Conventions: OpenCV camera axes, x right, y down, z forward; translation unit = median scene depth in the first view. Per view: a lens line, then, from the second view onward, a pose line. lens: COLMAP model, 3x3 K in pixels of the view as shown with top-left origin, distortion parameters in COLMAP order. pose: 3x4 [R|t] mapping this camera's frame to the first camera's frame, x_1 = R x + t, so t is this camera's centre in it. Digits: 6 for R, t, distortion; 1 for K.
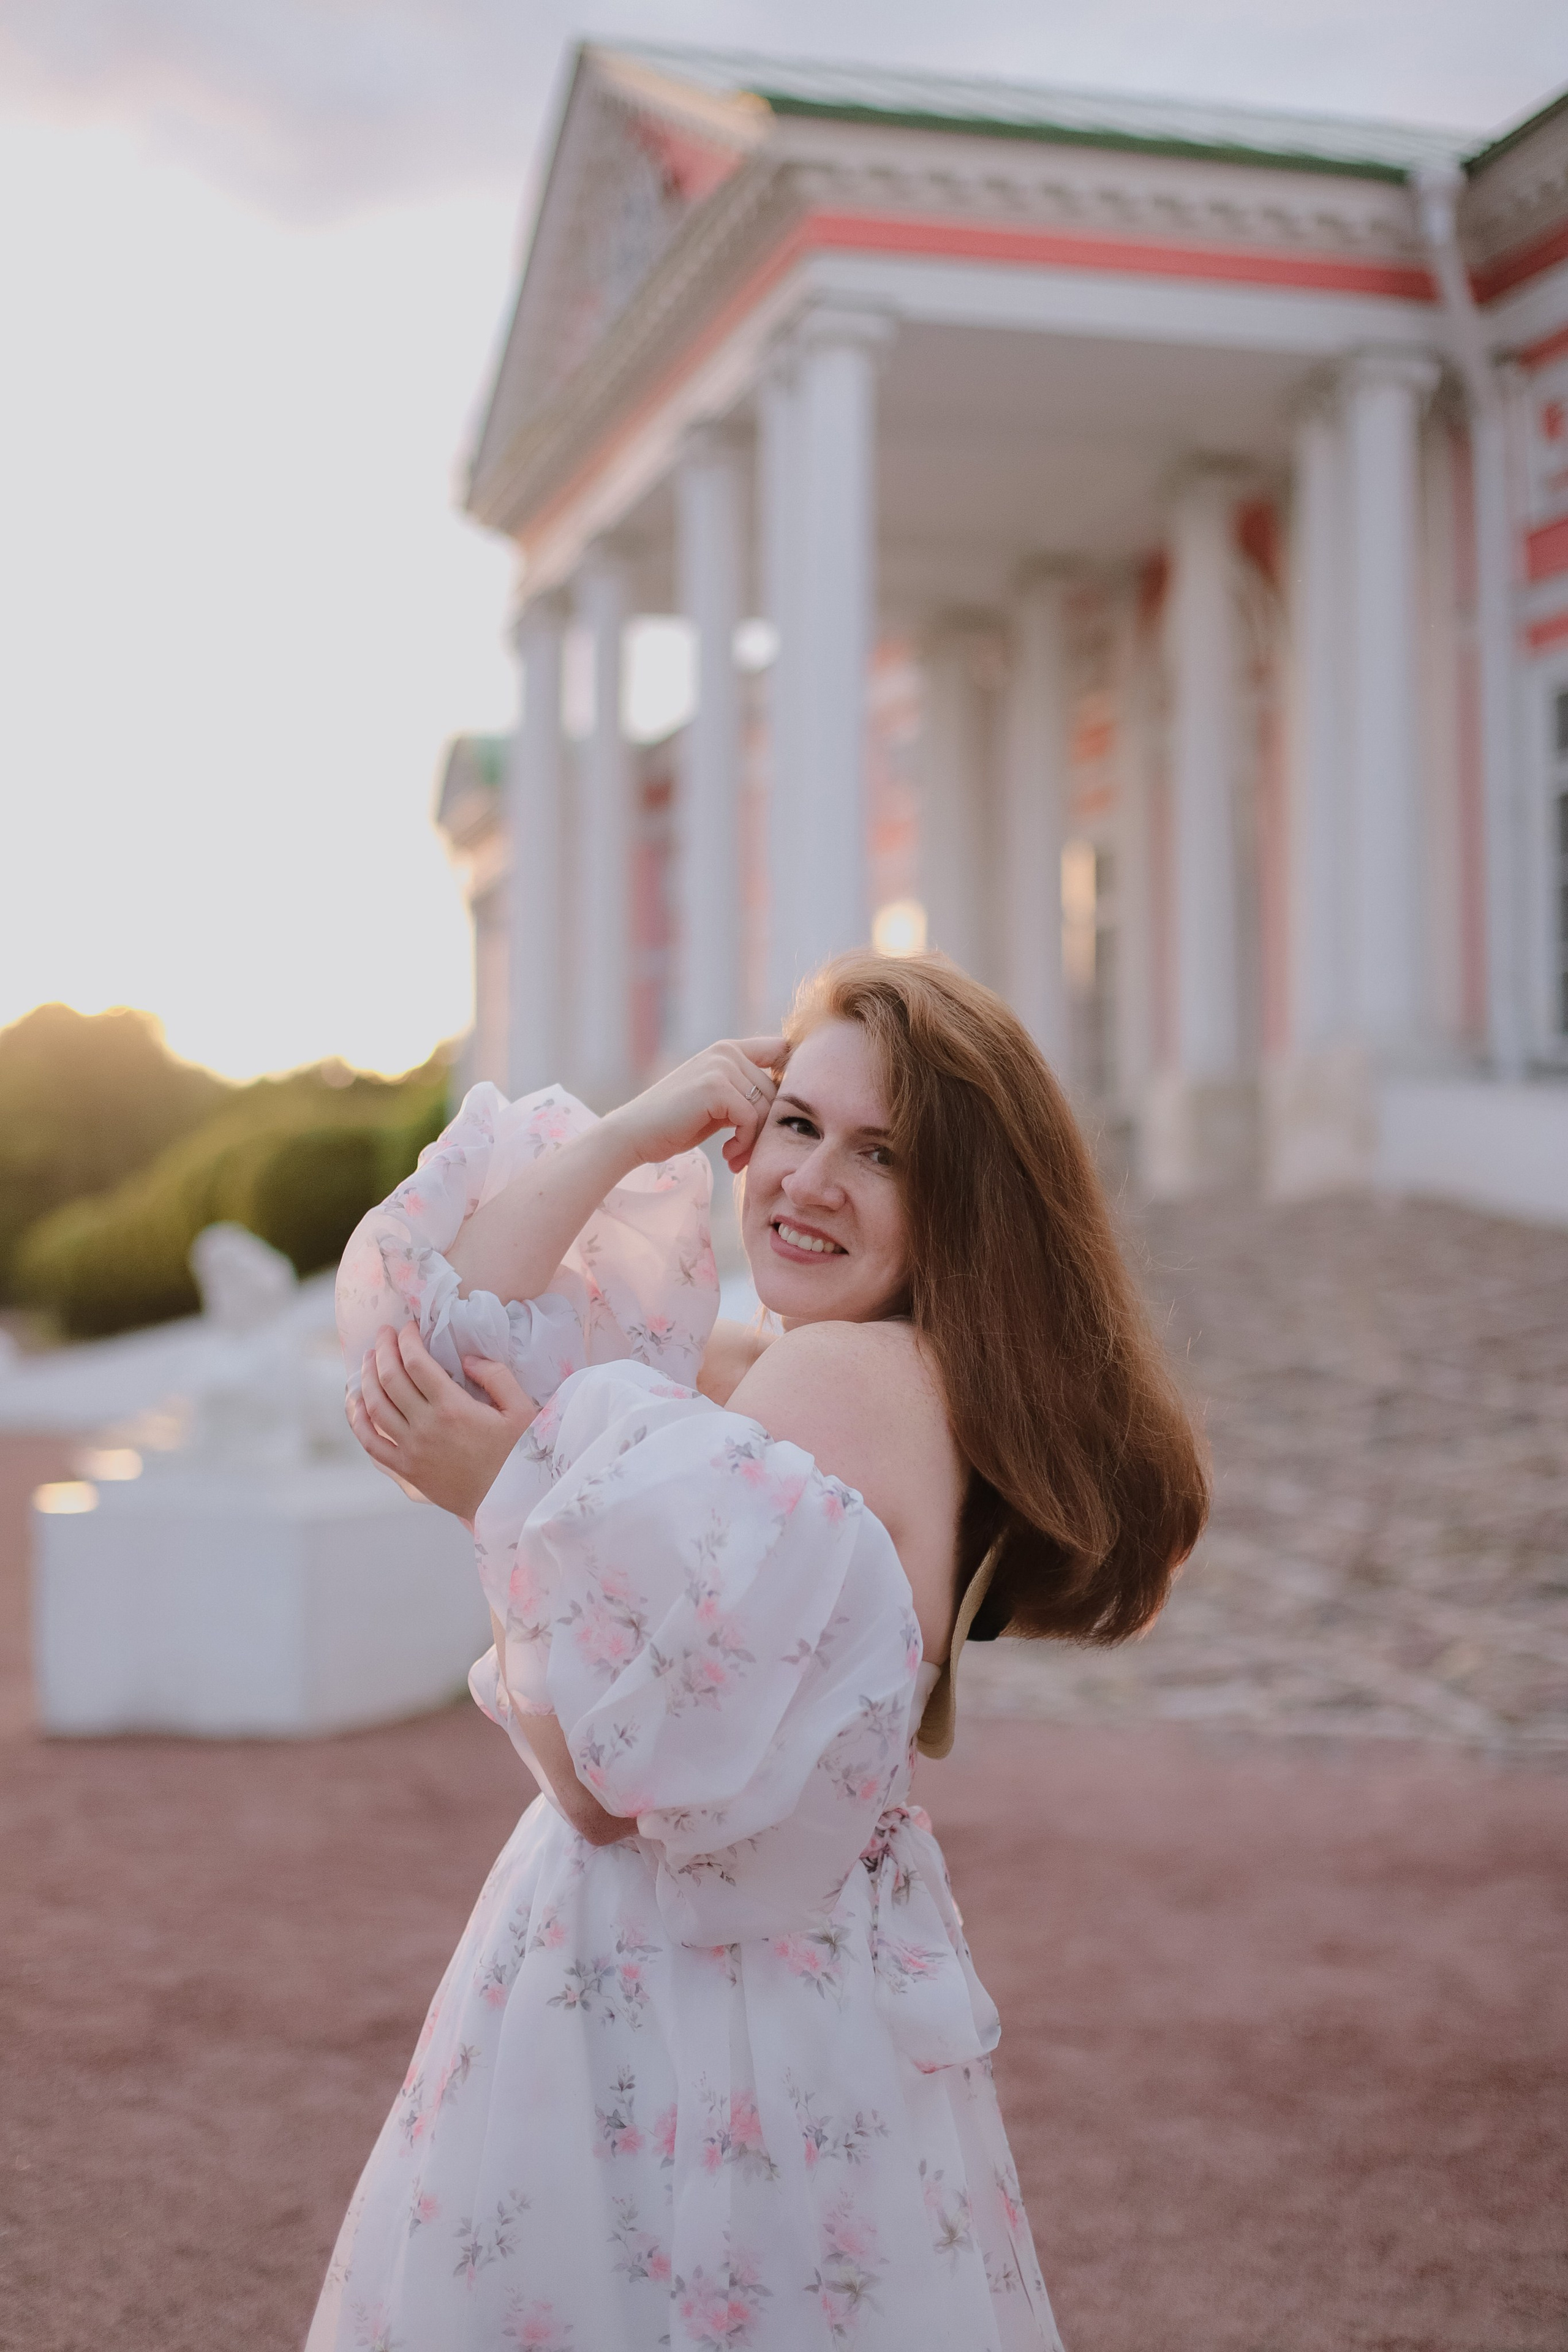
lens RADIAL K [[3636.2, 0, 753.3], [0, 3636.2, 1182.8], [0, 0, 1]] dist [-0.125305, 0.187660]
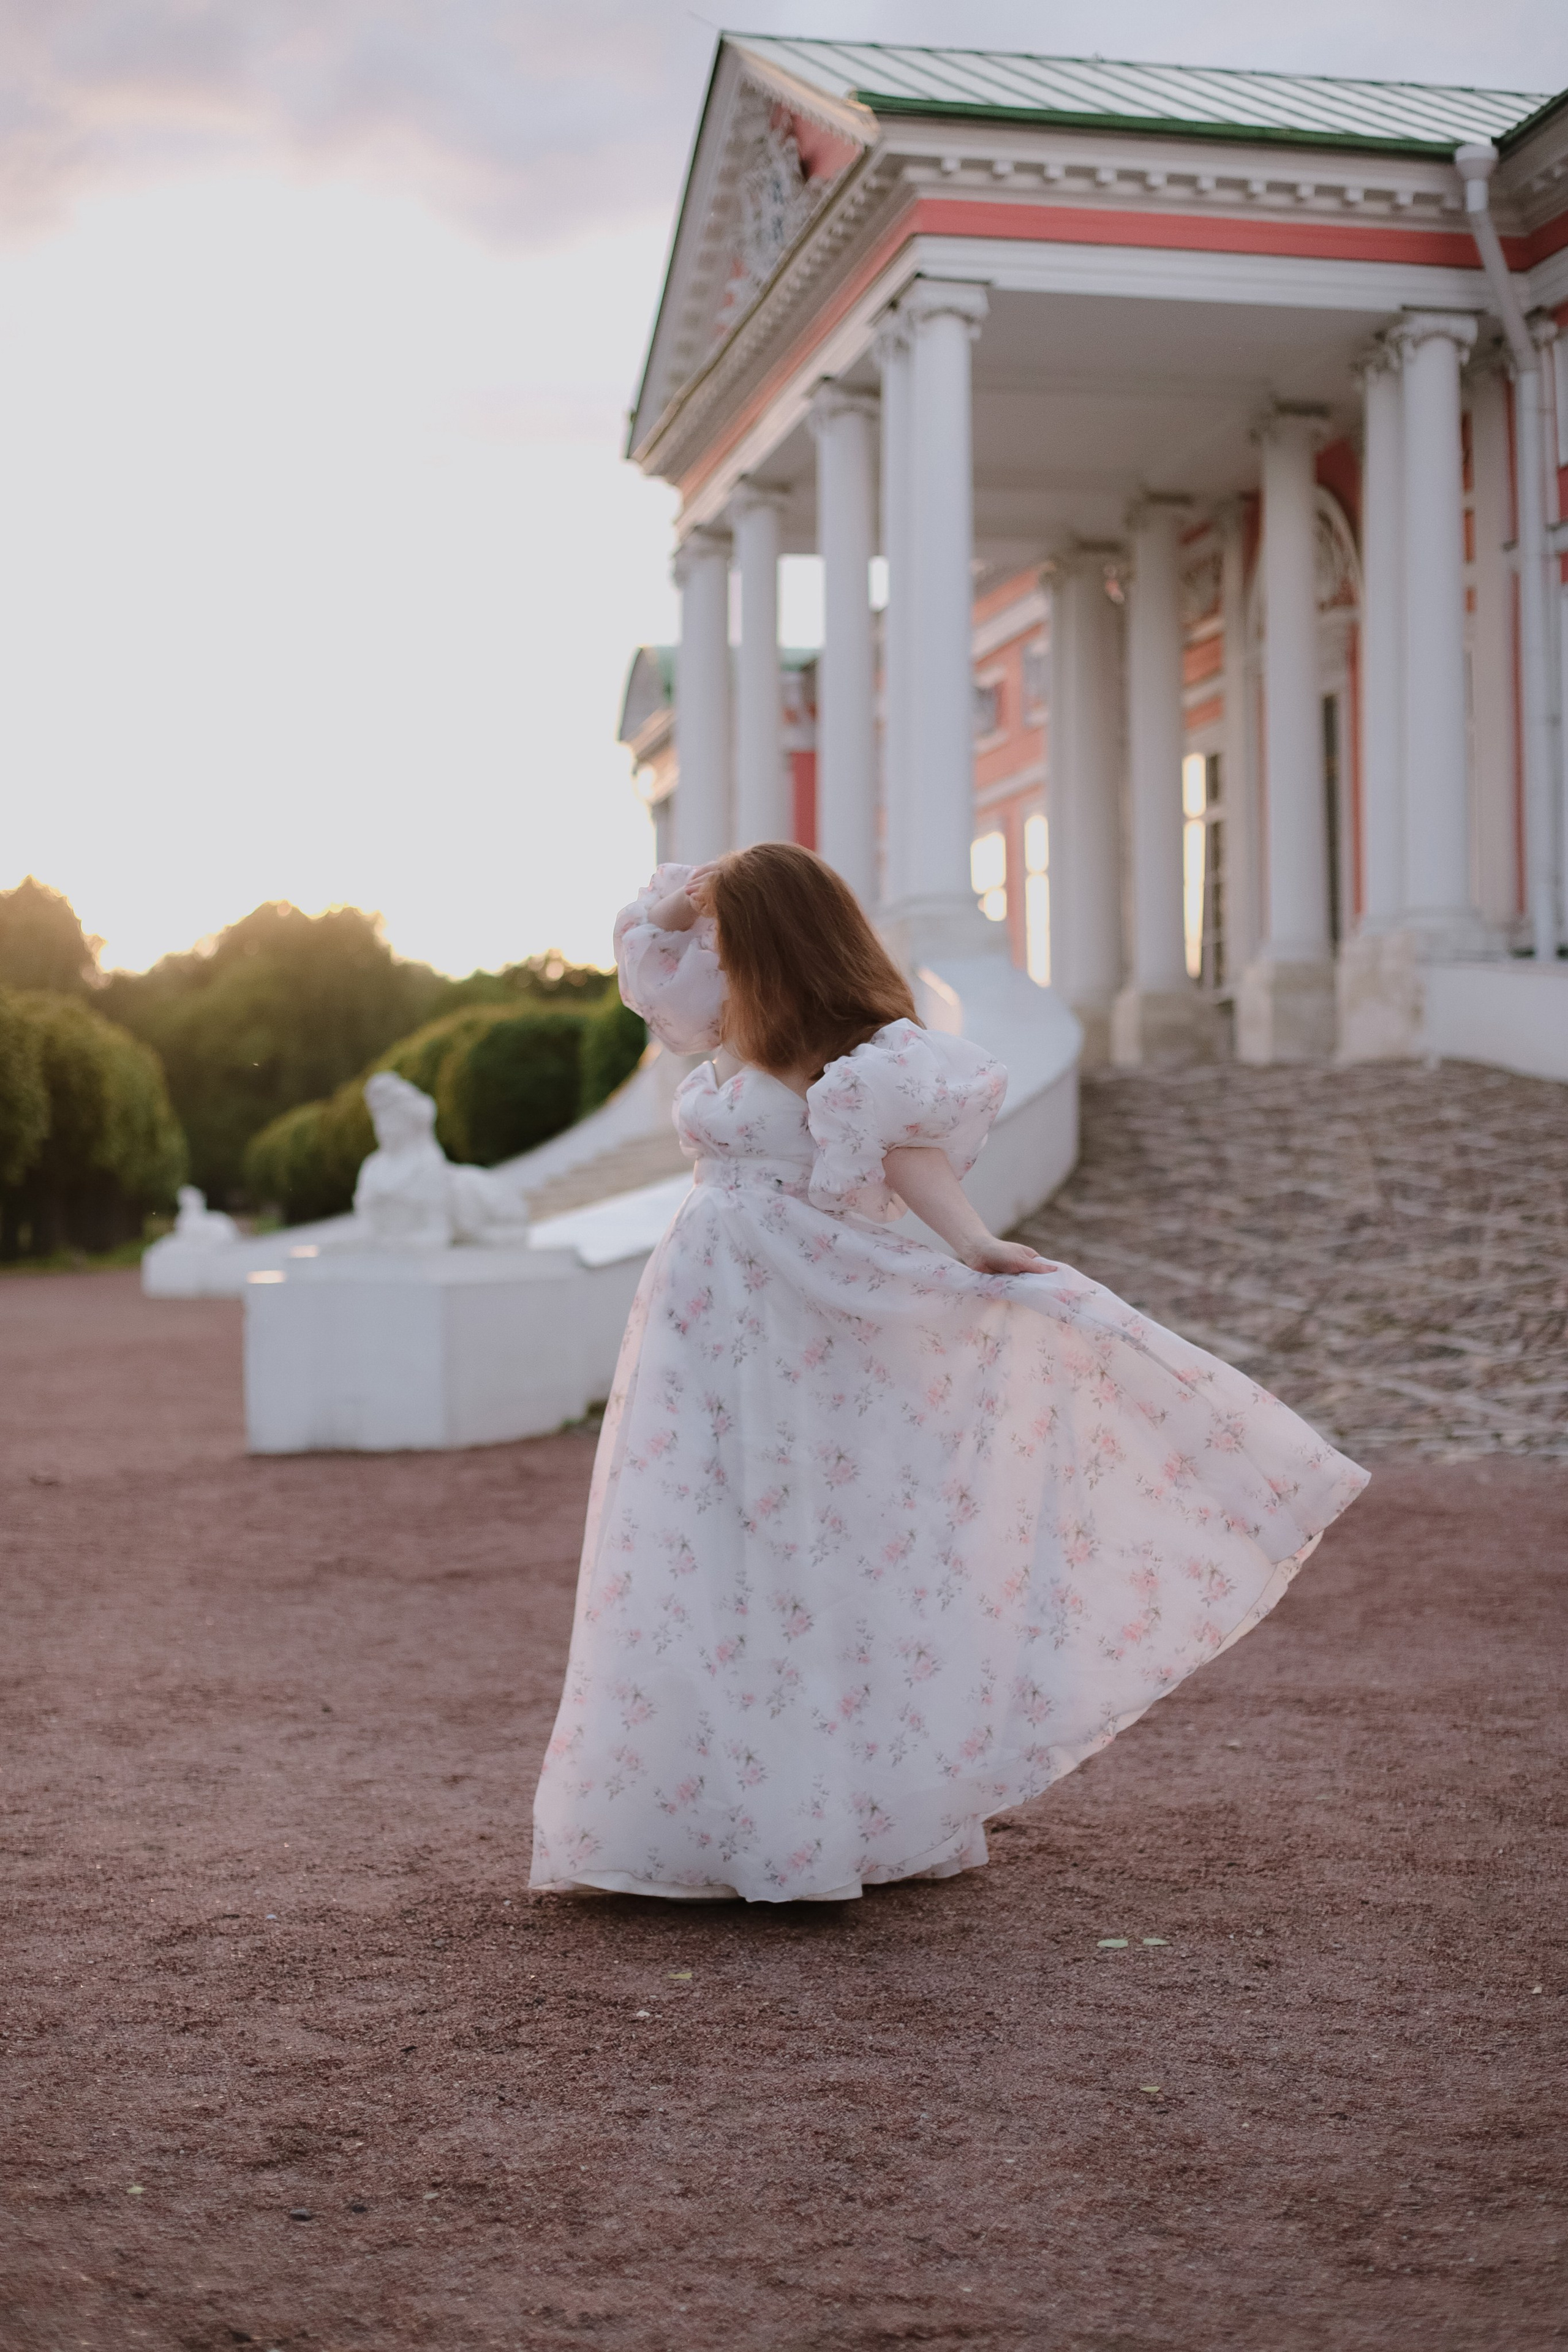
lens RADIAL K [[3738.2, 0, 784.0], [0, 3738.2, 1176.0], [0, 0, 1]] dist [-0.060144, 0.170426]
pose [[0.998350, -0.003769, -0.057291, 0.037921], [0.005154, 0.999698, 0.024040, 0.009463], [0.057183, -0.024296, 0.998068, -0.172120]]
